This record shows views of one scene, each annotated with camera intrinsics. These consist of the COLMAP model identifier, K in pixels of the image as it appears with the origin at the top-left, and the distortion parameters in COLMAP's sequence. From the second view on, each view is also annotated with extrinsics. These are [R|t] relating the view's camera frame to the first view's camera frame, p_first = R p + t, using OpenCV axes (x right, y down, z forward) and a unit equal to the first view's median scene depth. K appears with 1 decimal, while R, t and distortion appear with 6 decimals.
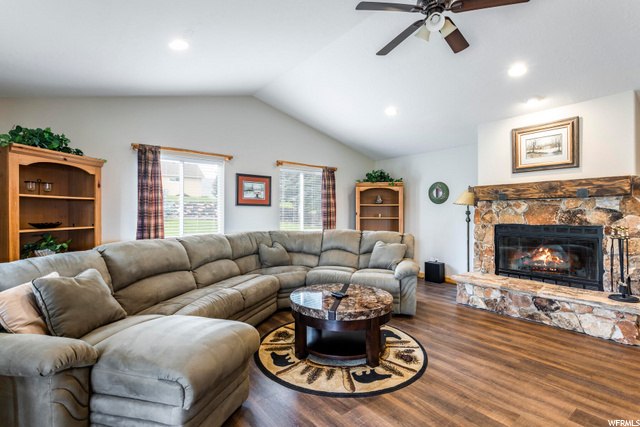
lens RADIAL K [[307.3, 0, 309.8], [0, 307.3, 212.5], [0, 0, 1]] dist [-0.002073, -0.000082]
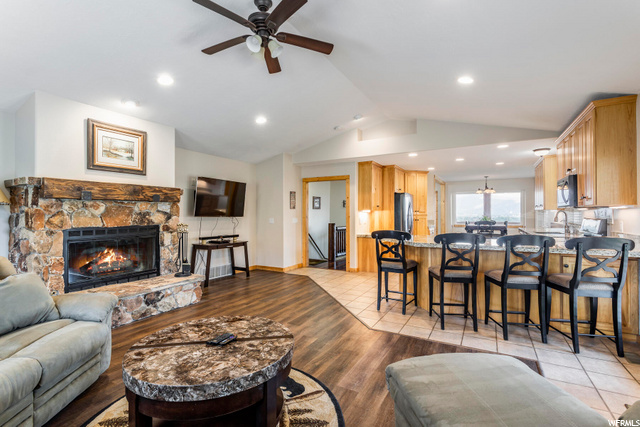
lens RADIAL K [[301.3, 0, 330.5], [0, 301.3, 212.2], [0, 0, 1]] dist [0.031095, 0.000040]
pose [[-0.420433, 0.002469, 0.907320, -0.456972], [-0.004283, 0.999980, -0.004706, -0.004934], [-0.907313, -0.005864, -0.420414, 0.812277]]
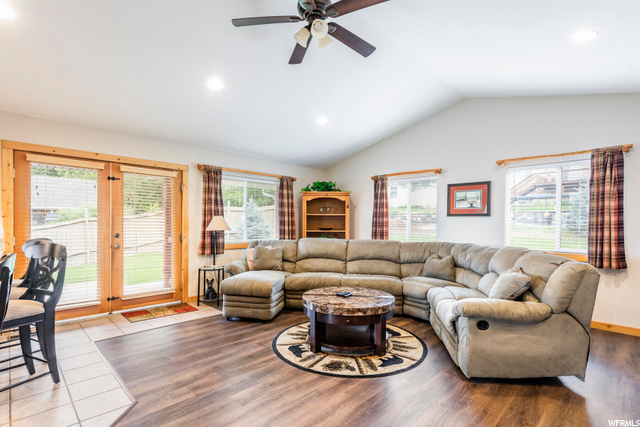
lens RADIAL K [[316.8, 0, 322.4], [0, 316.8, 228.1], [0, 0, 1]] dist [0.000150, 0.000078]
pose [[0.123311, 0.017831, -0.992208, 0.951108], [-0.006118, 0.999833, 0.017208, 0.000961], [0.992349, 0.003949, 0.123400, 0.589753]]
